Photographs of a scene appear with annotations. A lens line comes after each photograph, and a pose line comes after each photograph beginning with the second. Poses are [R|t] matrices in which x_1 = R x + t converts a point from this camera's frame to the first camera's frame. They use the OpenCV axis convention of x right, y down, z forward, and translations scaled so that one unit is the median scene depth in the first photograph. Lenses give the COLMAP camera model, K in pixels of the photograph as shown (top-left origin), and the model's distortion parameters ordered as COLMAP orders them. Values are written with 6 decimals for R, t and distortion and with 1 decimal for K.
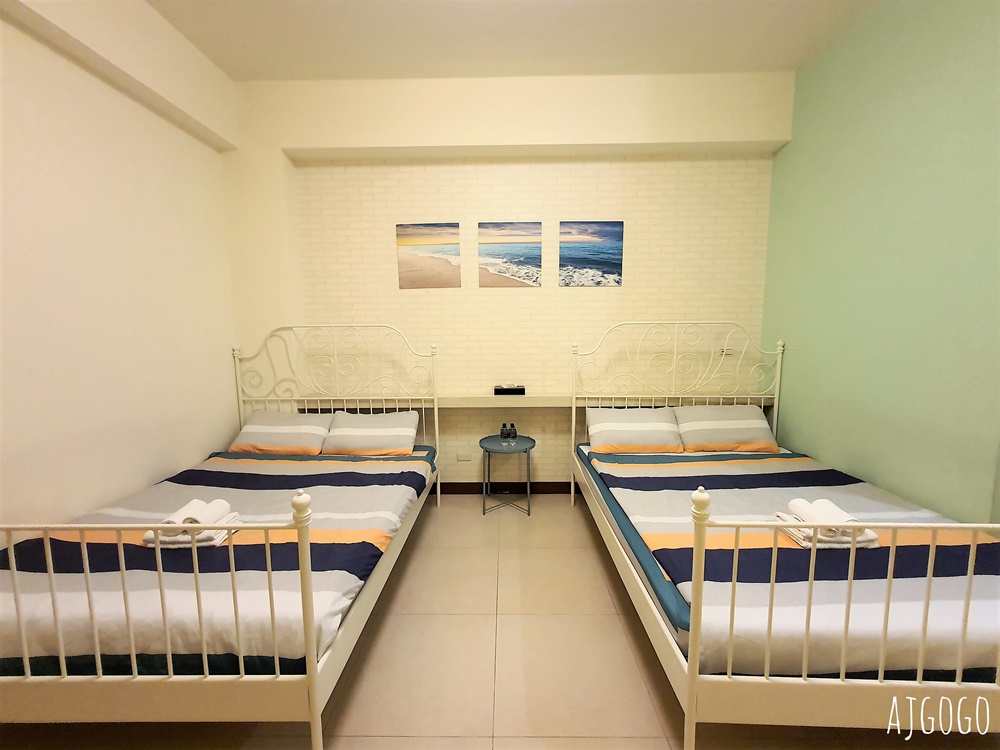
lens RADIAL K [[400.2, 0, 500.8], [0, 400.2, 372.4], [0, 0, 1]] dist [0.000750, -0.000137]
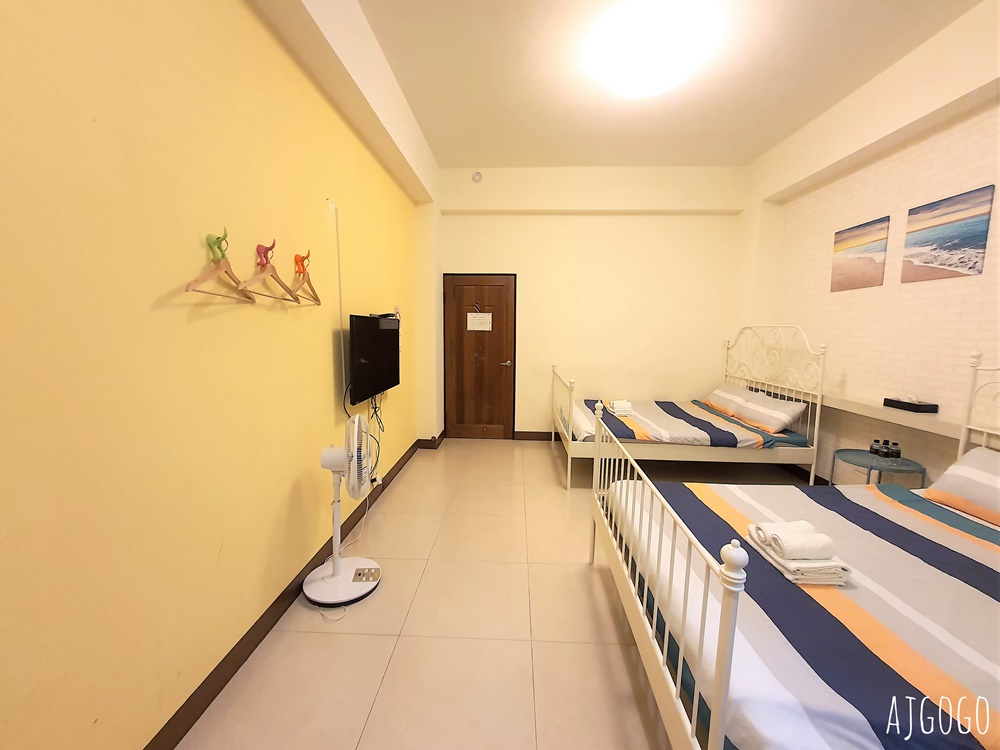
lens RADIAL K [[400.2, 0, 500.8], [0, 400.2, 372.4], [0, 0, 1]] dist [0.000750, -0.000137]
pose [[-0.029545, 0.119611, -0.992381, 0.887380], [-0.123437, 0.984779, 0.122370, -0.019293], [0.991912, 0.126112, -0.014331, 0.169070]]
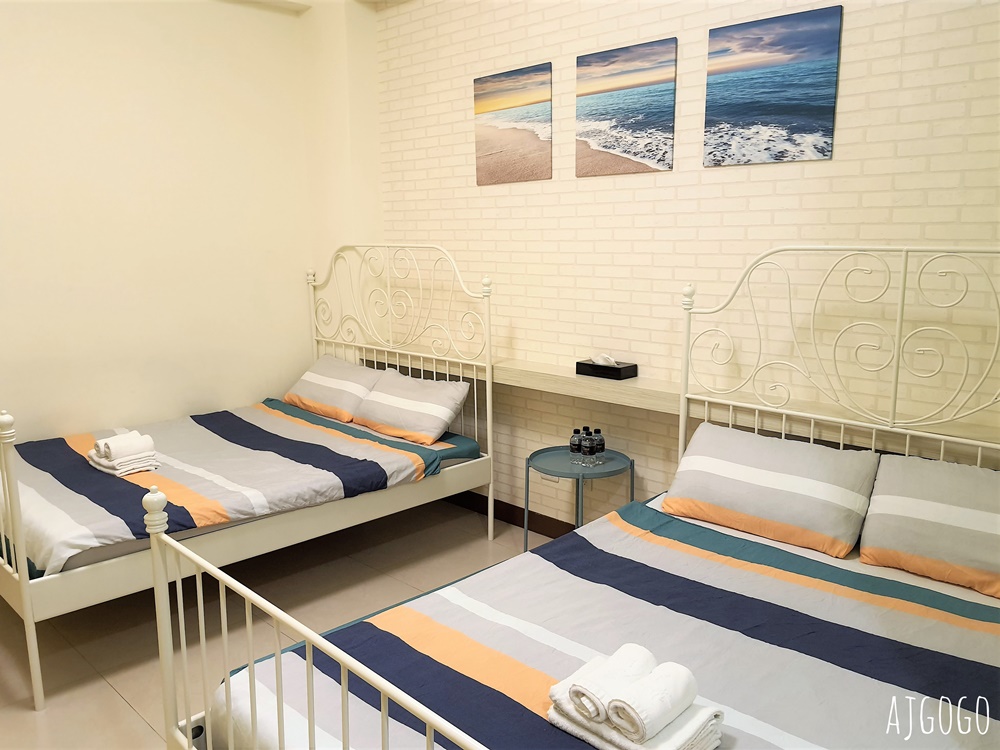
lens RADIAL K [[795.4, 0, 499.9], [0, 795.4, 388.8], [0, 0, 1]] dist [0.058485, -0.104581]
pose [[0.717104, 0.137068, -0.683355, 0.680135], [-0.078158, 0.990102, 0.116577, -0.044368], [0.692570, -0.030188, 0.720719, 0.124088]]
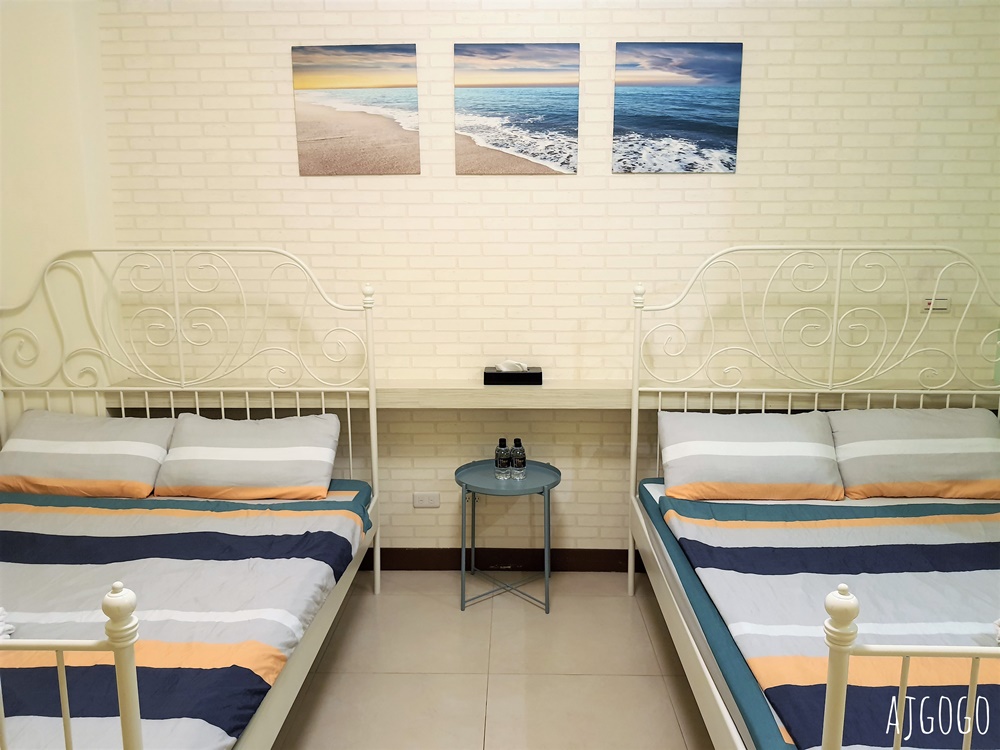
lens RADIAL K [[784.7, 0, 500.0], [0, 784.7, 375.0], [0, 0, 1]] dist [0.096156, -0.194860]
pose [[0.999940, 0.008450, -0.006937, 0.011898], [-0.007974, 0.997784, 0.066058, -0.024288], [0.007479, -0.065999, 0.997792, -0.024706]]
